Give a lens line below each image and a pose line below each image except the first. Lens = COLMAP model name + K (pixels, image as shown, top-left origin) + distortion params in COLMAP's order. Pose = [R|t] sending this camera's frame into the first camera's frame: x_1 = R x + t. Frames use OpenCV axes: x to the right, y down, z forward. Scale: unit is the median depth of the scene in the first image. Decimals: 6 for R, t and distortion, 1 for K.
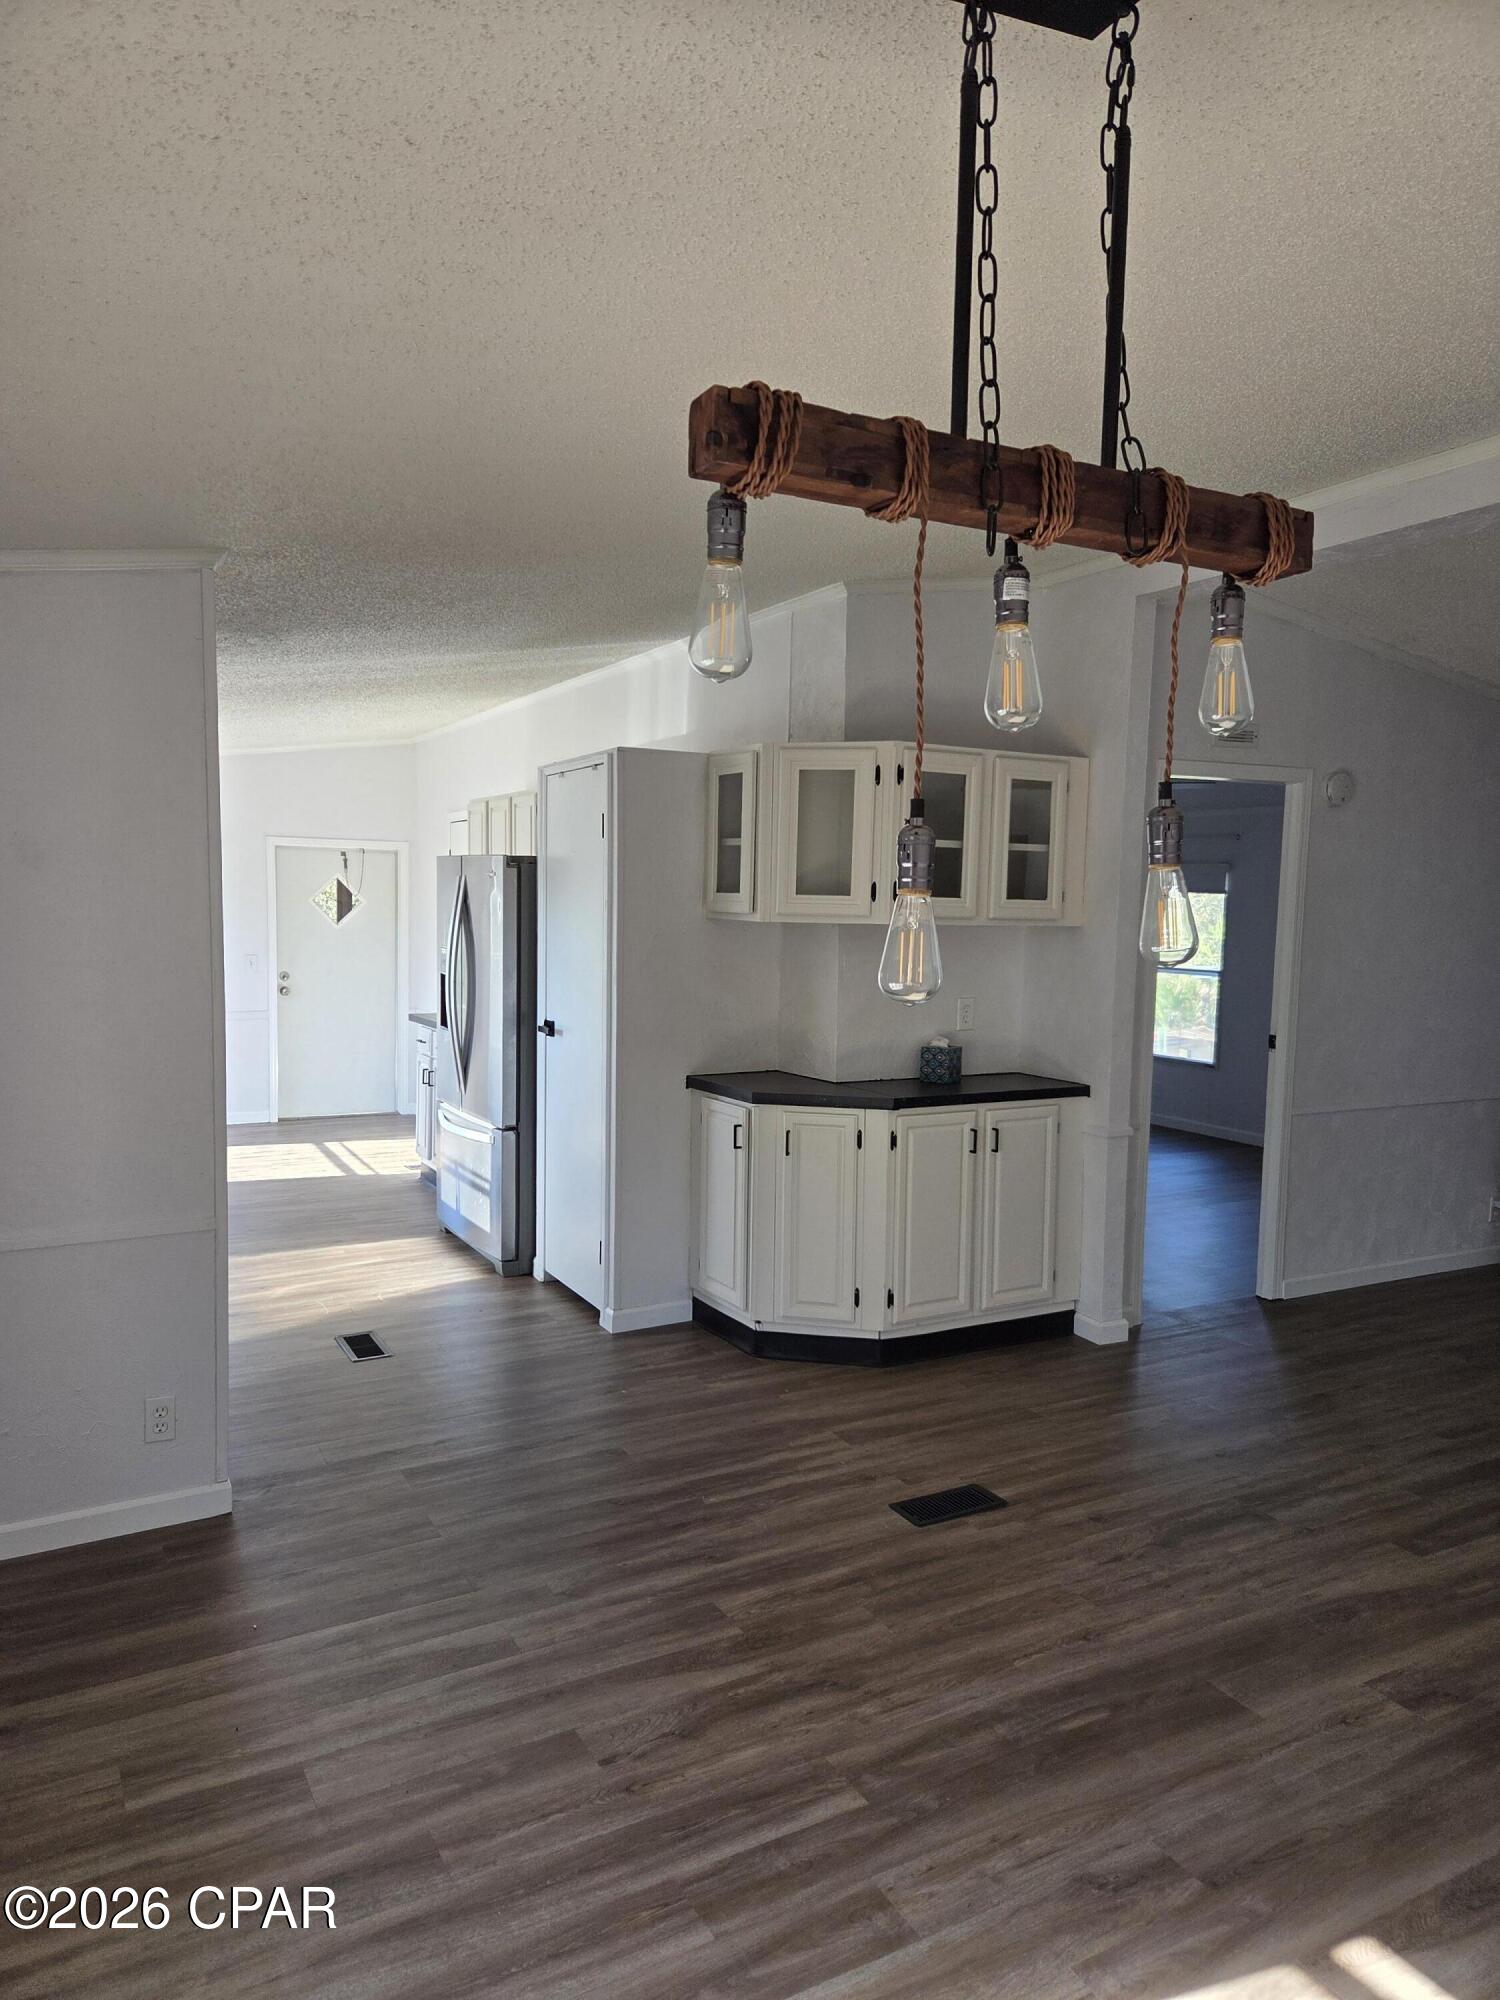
lens RADIAL K [[1341.6, 0, 746.5], [0, 1341.6, 1003.3], [0, 0, 1]] dist [0.030845, -0.013791]
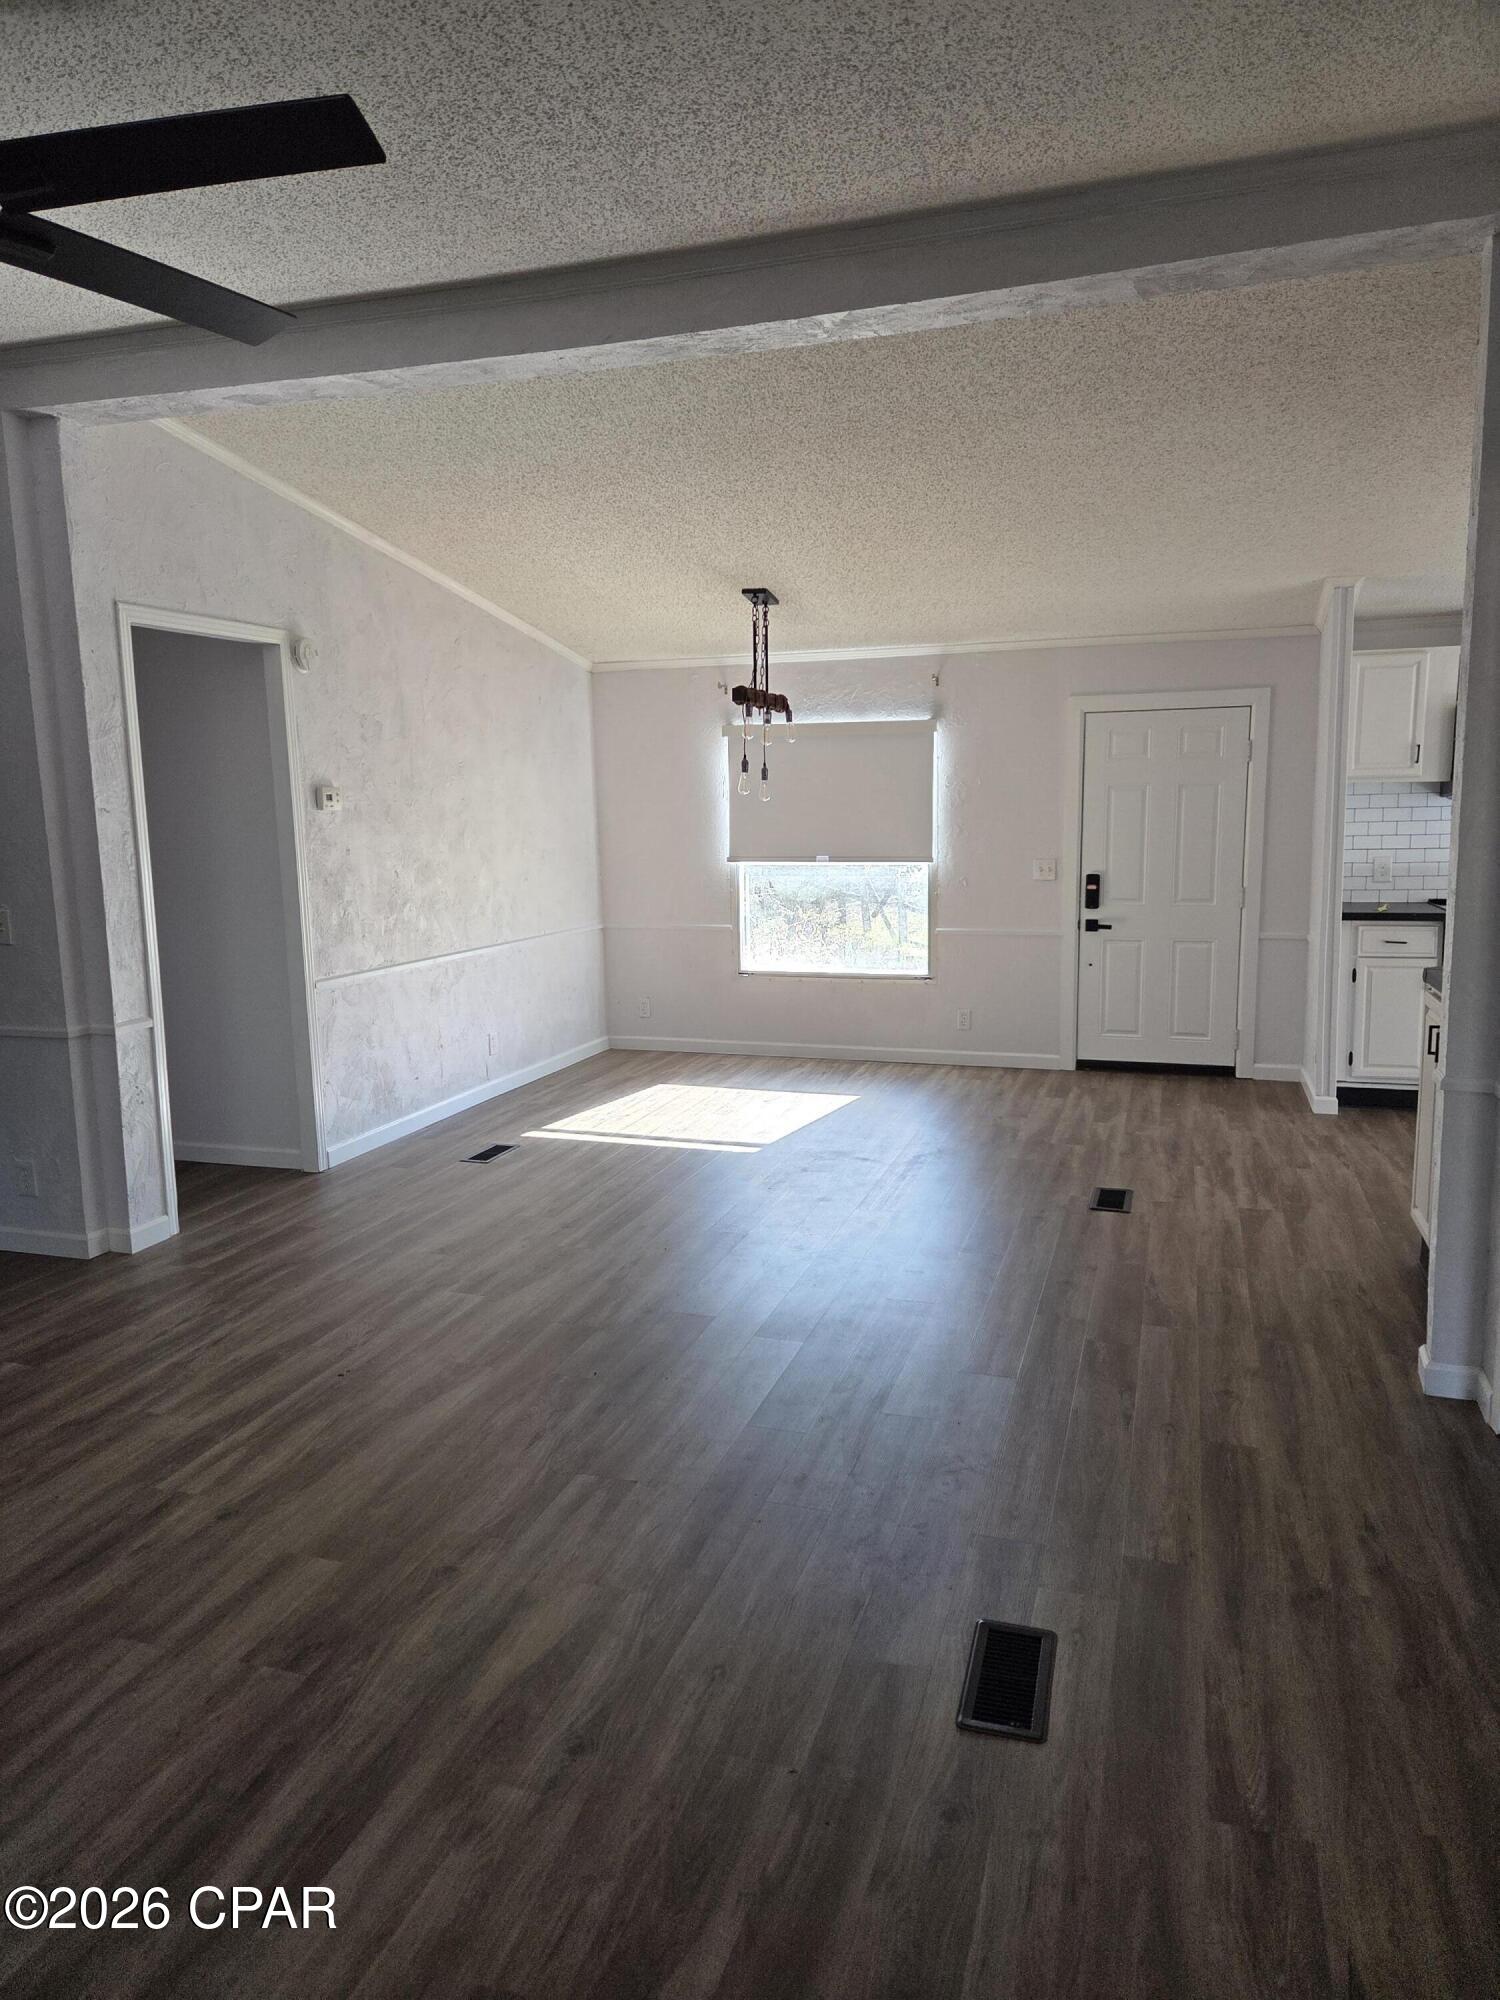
lens RADIAL K [[1341.6, 0, 750.2], [0, 1341.6, 1001.0], [0, 0, 1]] dist [0.030845, -0.013791]
pose [[-0.719456, 0.105756, -0.686440, 1.272703], [-0.043811, 0.979461, 0.196818, -0.084692], [0.693155, 0.171675, -0.700045, 1.573450]]
